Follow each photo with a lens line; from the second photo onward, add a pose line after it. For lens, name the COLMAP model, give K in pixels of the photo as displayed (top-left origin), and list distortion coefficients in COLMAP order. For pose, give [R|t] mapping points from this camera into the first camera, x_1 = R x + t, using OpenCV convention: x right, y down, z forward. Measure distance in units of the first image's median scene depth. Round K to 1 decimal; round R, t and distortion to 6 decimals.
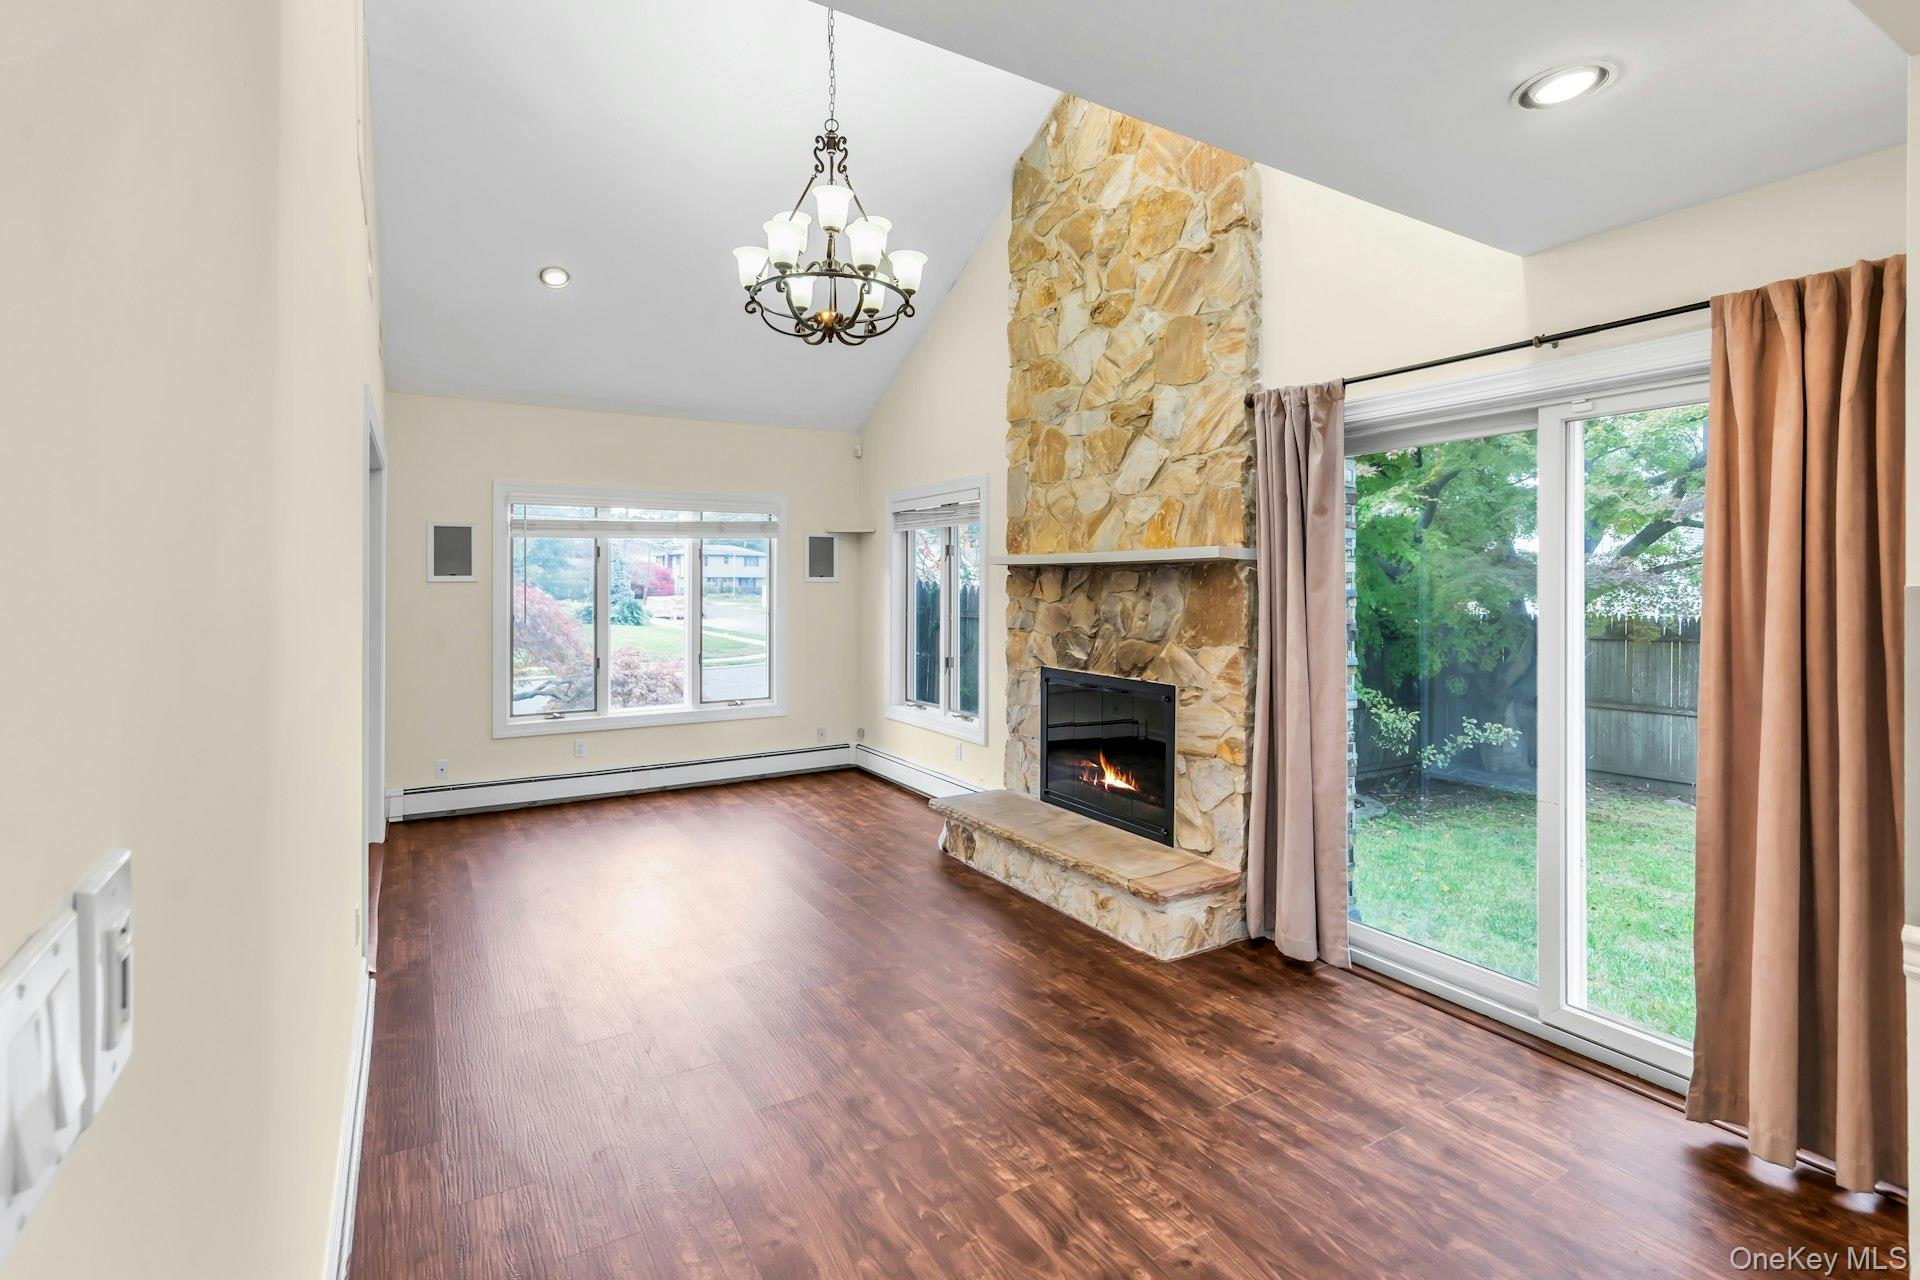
lens RADIAL K [[907.4, 0, 945.4], [0, 907.4, 573.8], [0, 0, 1]] dist [-0.001415, 0.000768]
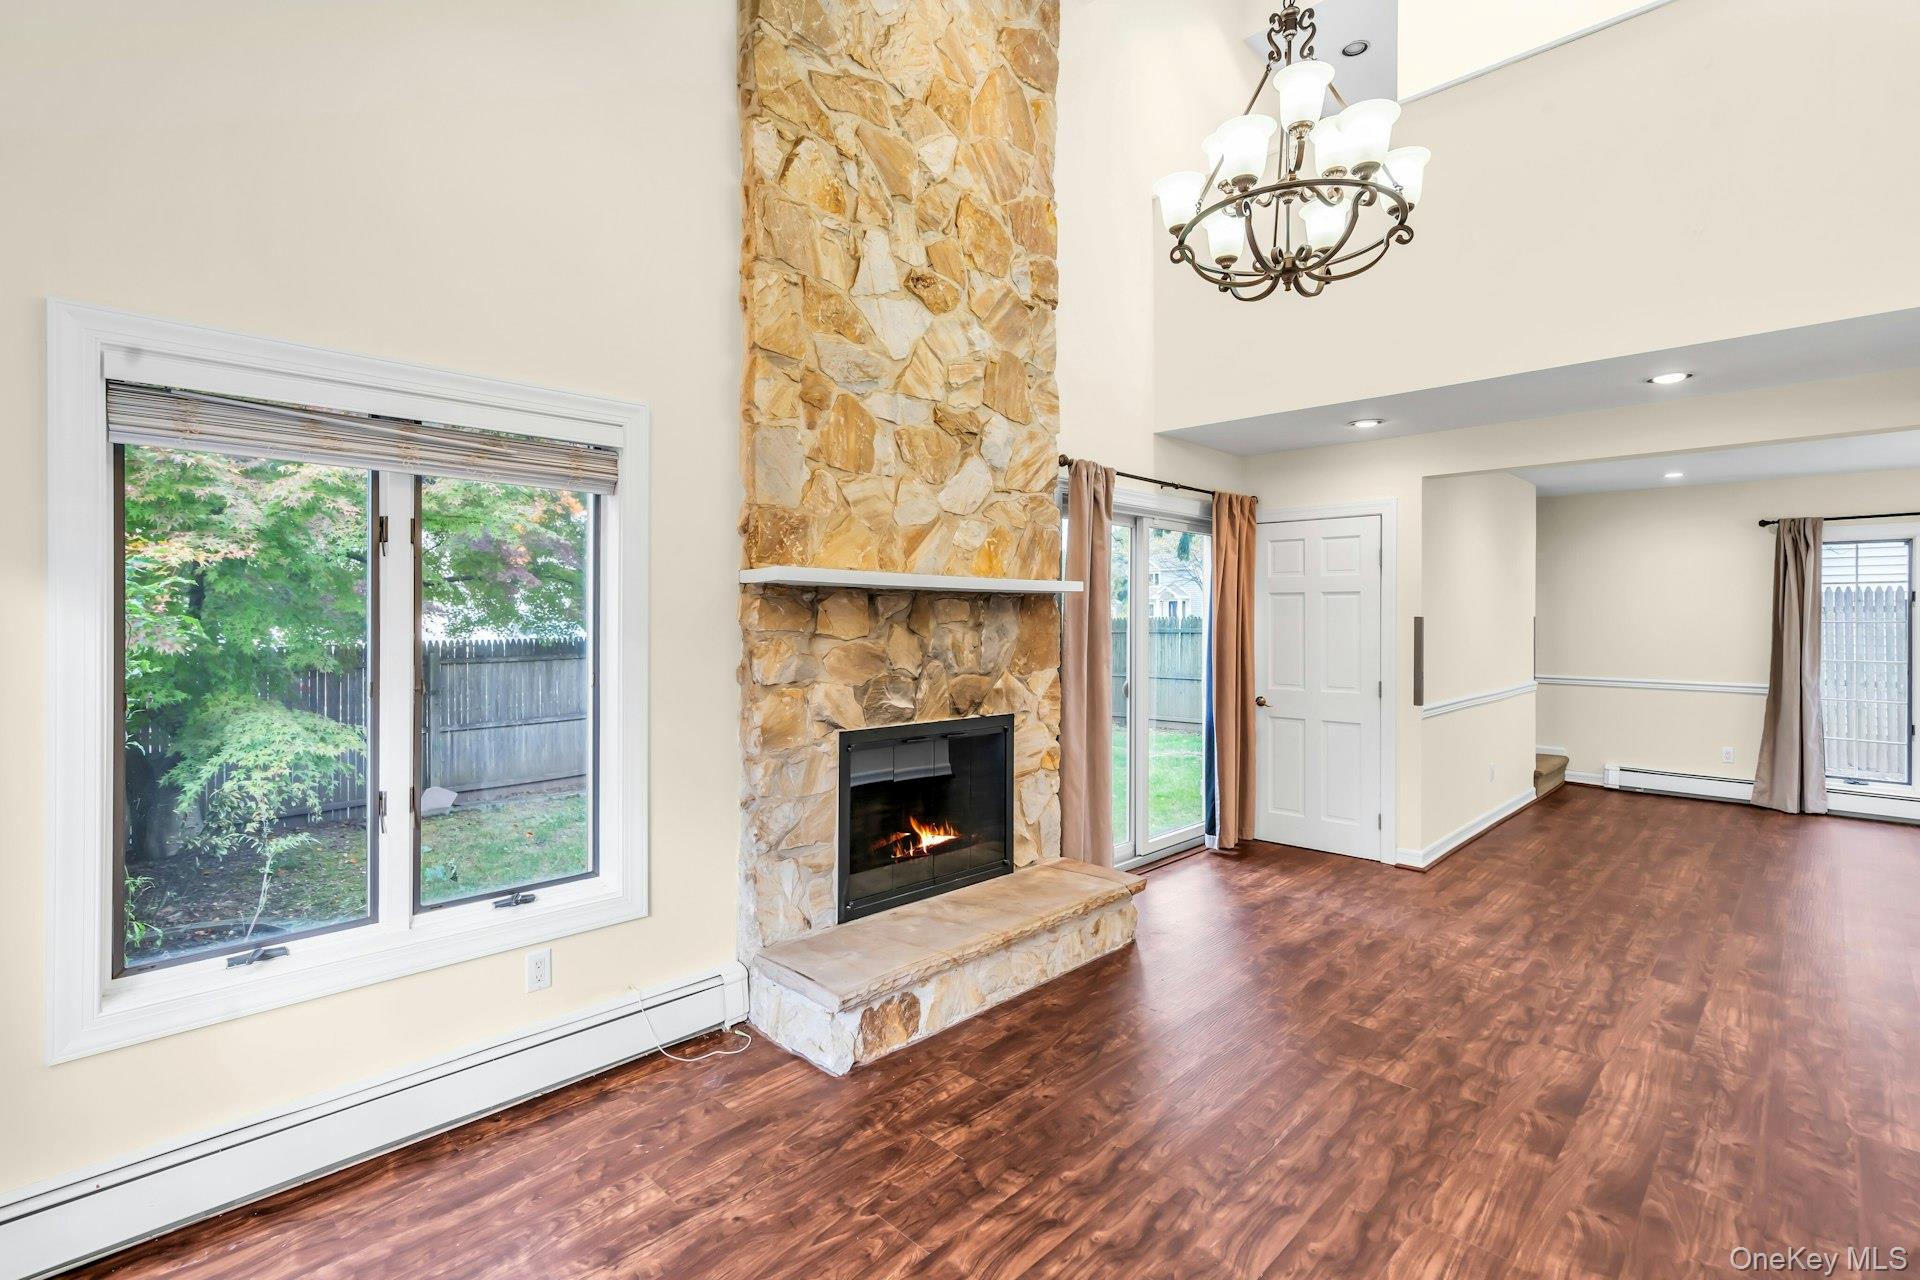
lens RADIAL K [[881.5, 0, 947.6], [0, 881.5, 611.4], [0, 0, 1]] dist [0.000315, 0.004910]
pose [[-0.248177, 0.002606, 0.968711, -0.667201], [-0.014296, 0.999878, -0.006353, 0.015144], [-0.968609, -0.015425, -0.248110, 1.273430]]
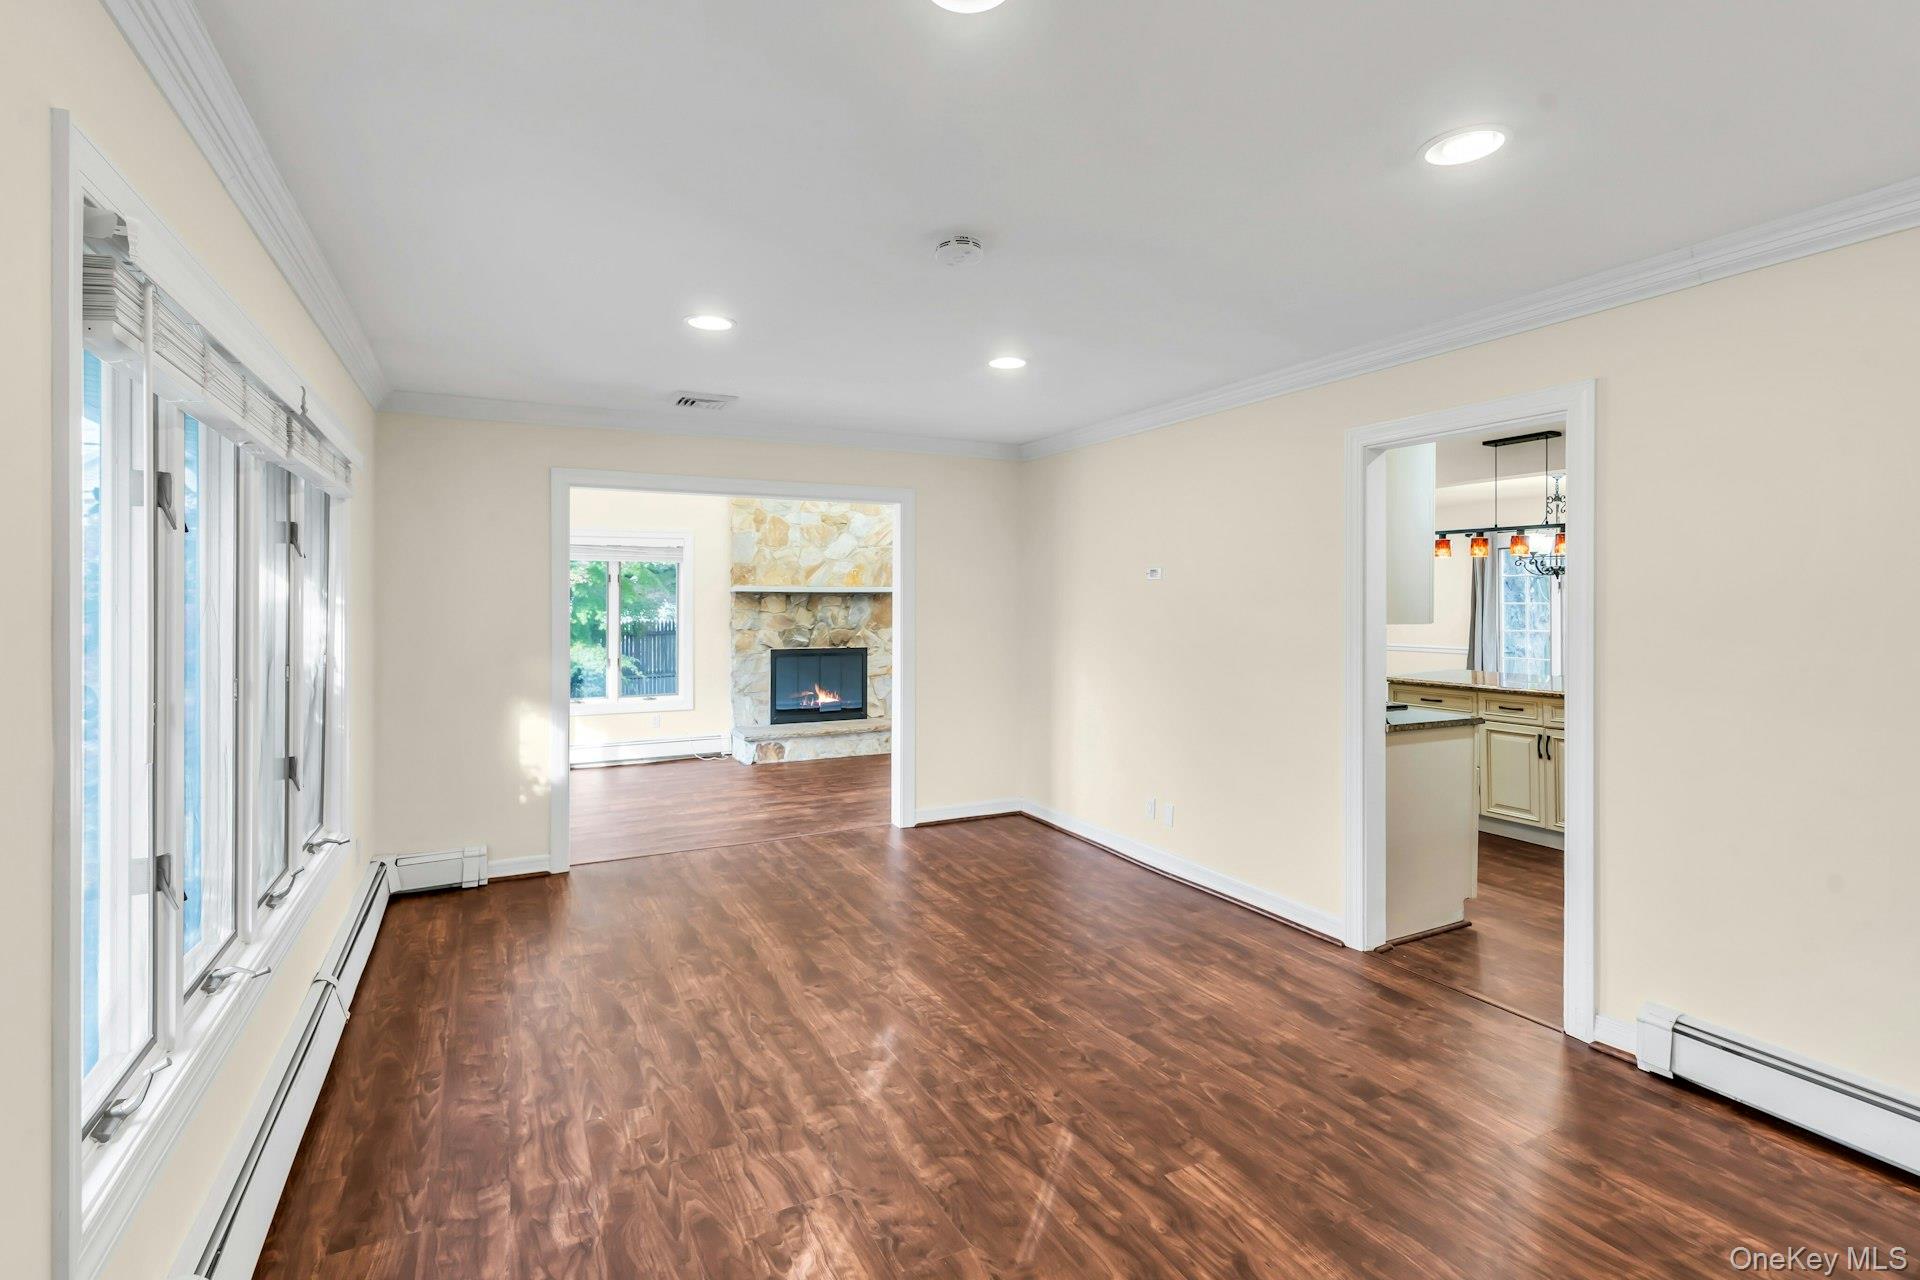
lens RADIAL K [[881.5, 0, 945.9], [0, 881.5, 590.9], [0, 0, 1]] dist [0.000315, 0.004910]
pose [[0.060949, 0.005352, 0.998127, -1.869624], [-0.010150, 0.999937, -0.004742, -0.008470], [-0.998089, -0.009842, 0.061000, 0.646608]]
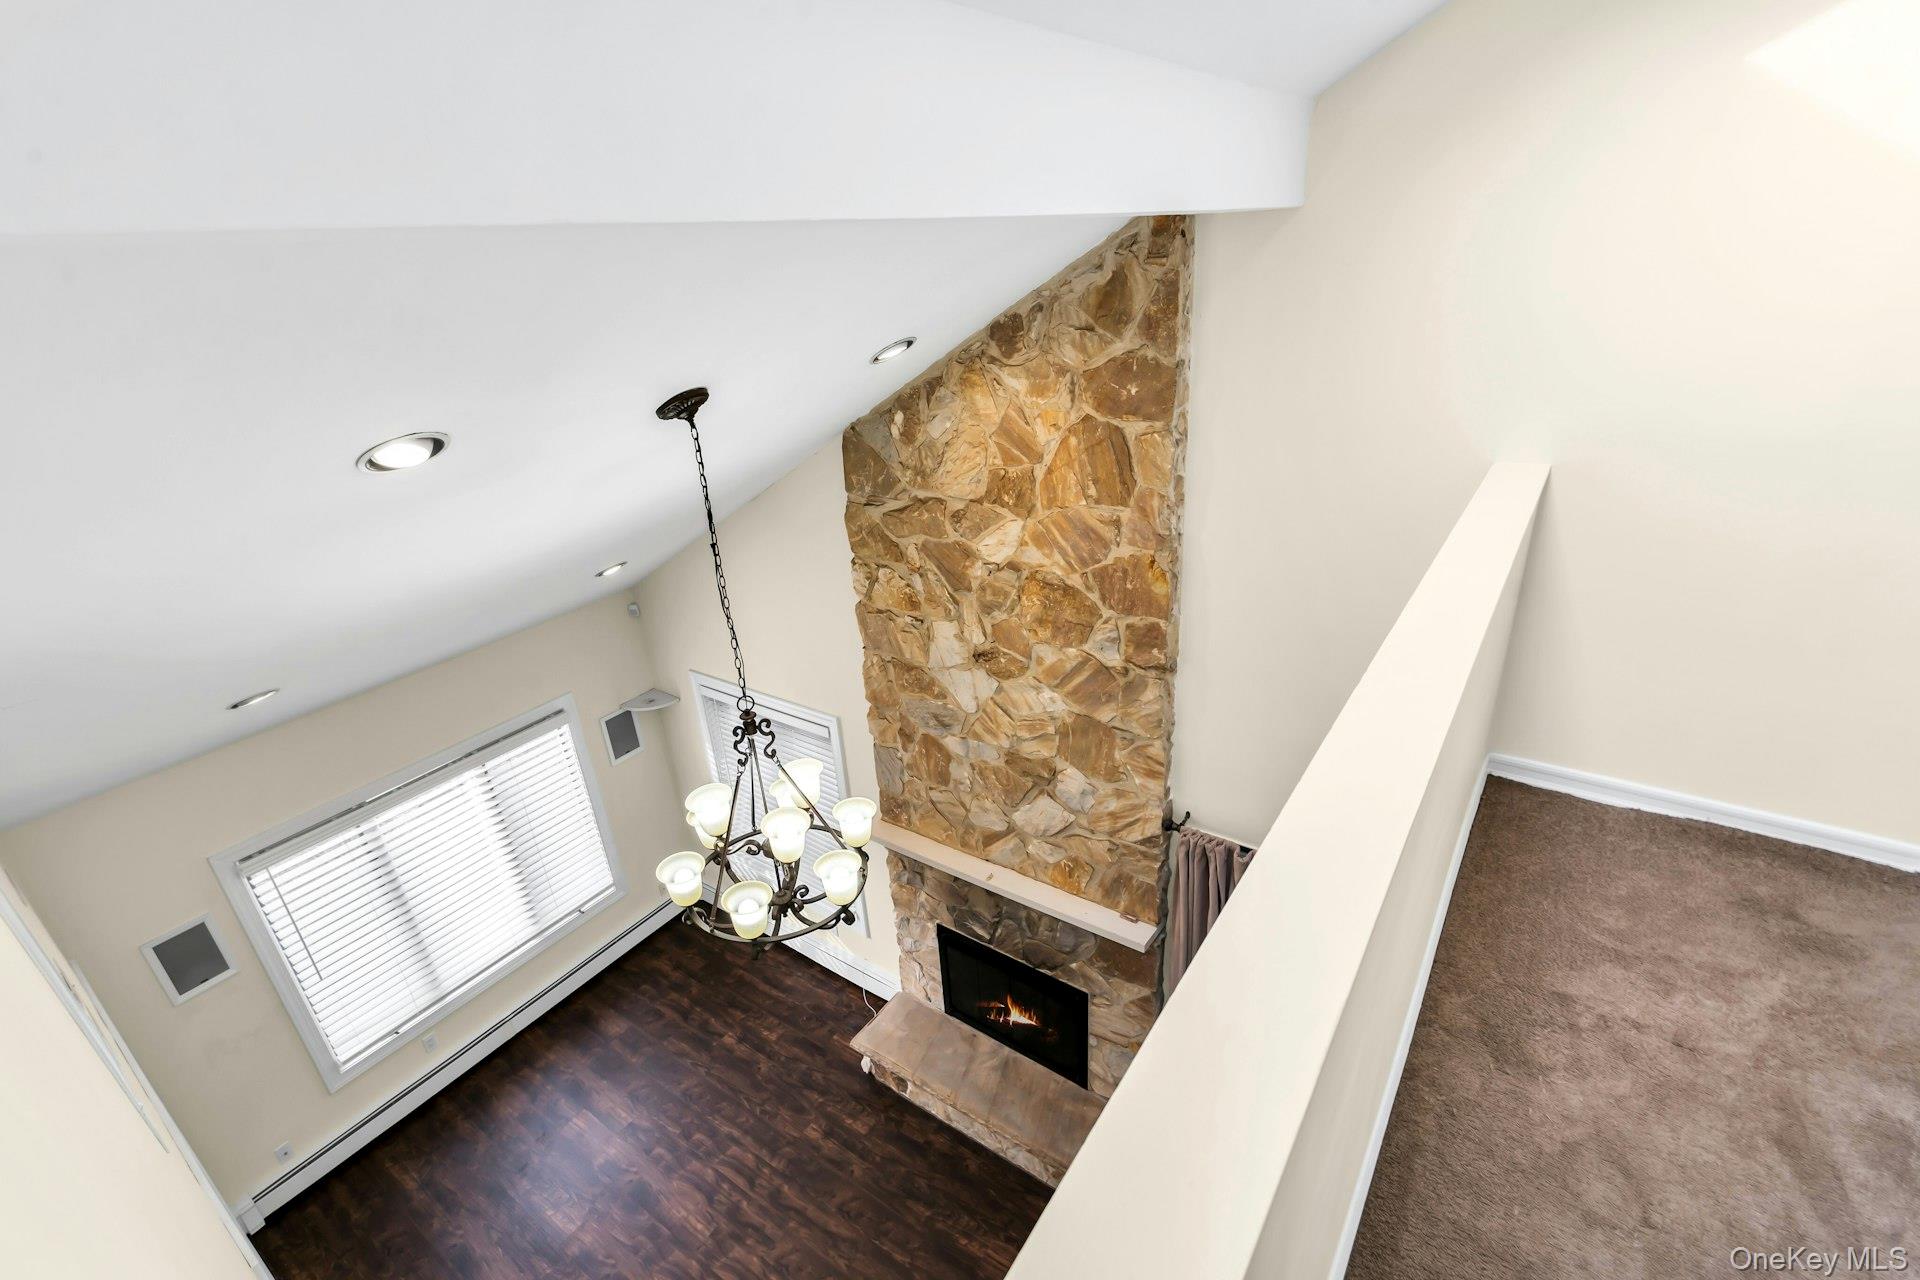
lens RADIAL K [[881.5, 0, 950.8], [0, 881.5, 640.0], [0, 0, 1]] dist [0.000315, 0.004910]
pose [[0.915737, -0.224230, 0.333387, -0.182189], [0.069316, 0.905507, 0.418631, -0.757328], [-0.395754, -0.360247, 0.844749, 0.258232]]
